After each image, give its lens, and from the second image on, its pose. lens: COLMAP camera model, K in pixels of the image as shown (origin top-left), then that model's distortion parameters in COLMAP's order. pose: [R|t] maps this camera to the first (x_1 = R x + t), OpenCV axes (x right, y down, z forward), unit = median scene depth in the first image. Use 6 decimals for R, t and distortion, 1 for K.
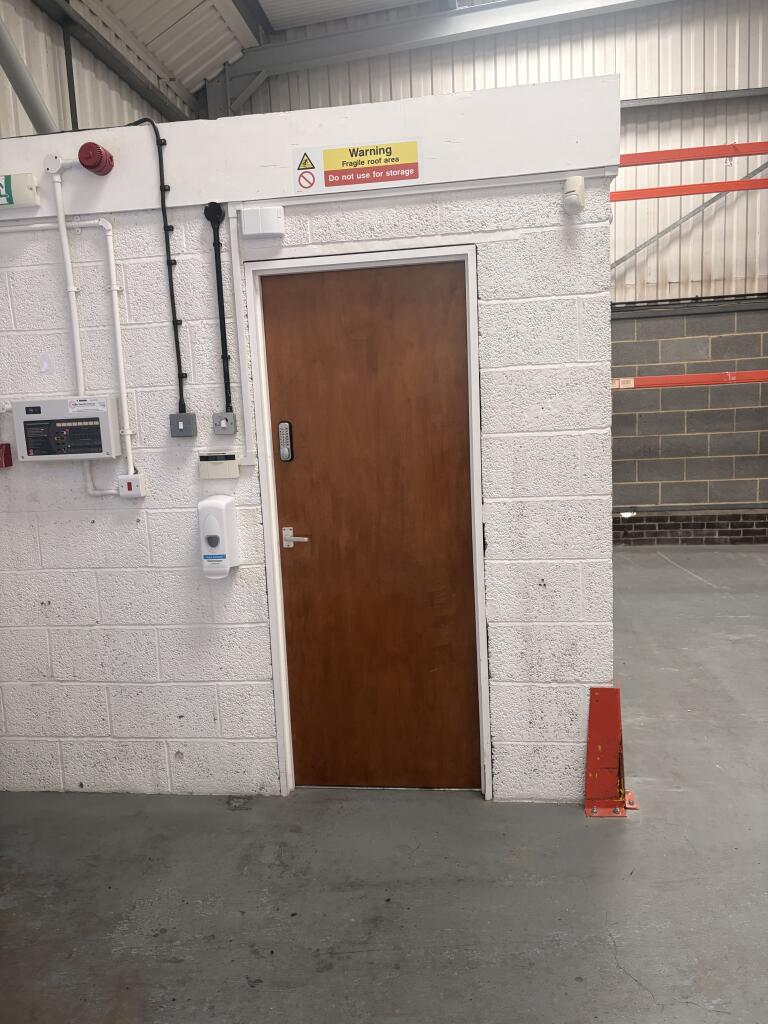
lens RADIAL K [[780.6, 0, 380.8], [0, 780.6, 502.6], [0, 0, 1]] dist [0.010849, 0.001815]
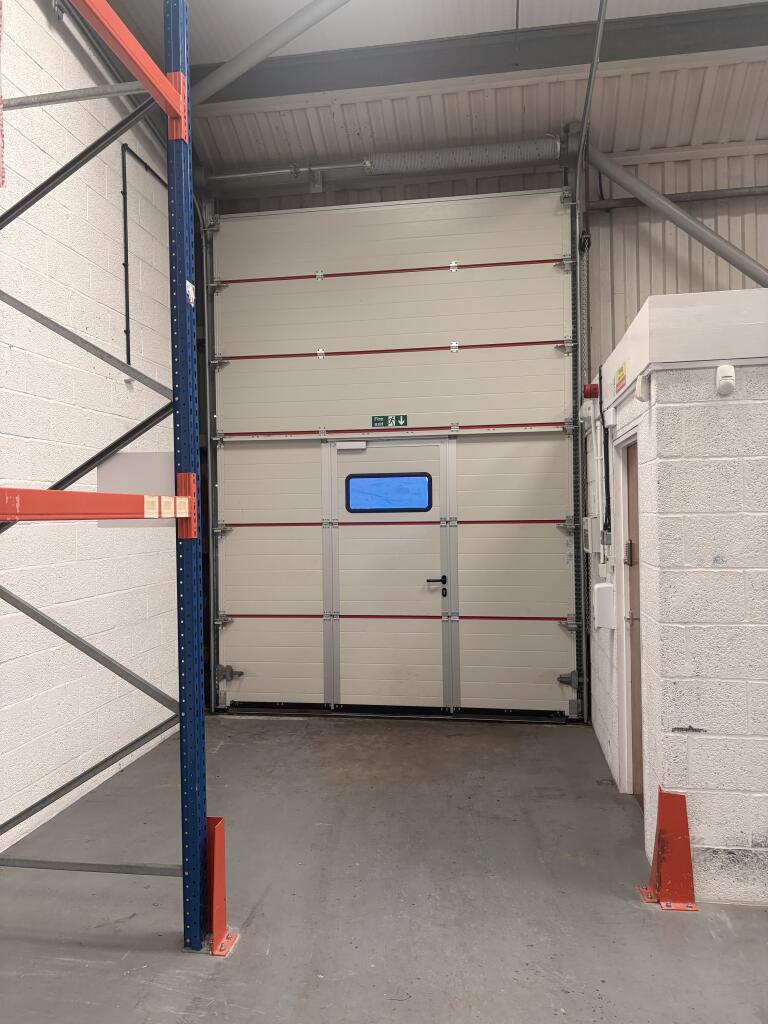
lens RADIAL K [[780.6, 0, 380.8], [0, 780.6, 502.6], [0, 0, 1]] dist [0.010849, 0.001815]
pose [[-0.024036, 0.030430, -0.999248, 1.502942], [-0.113408, 0.993001, 0.032968, -0.184622], [0.993258, 0.114116, -0.020417, 0.579587]]
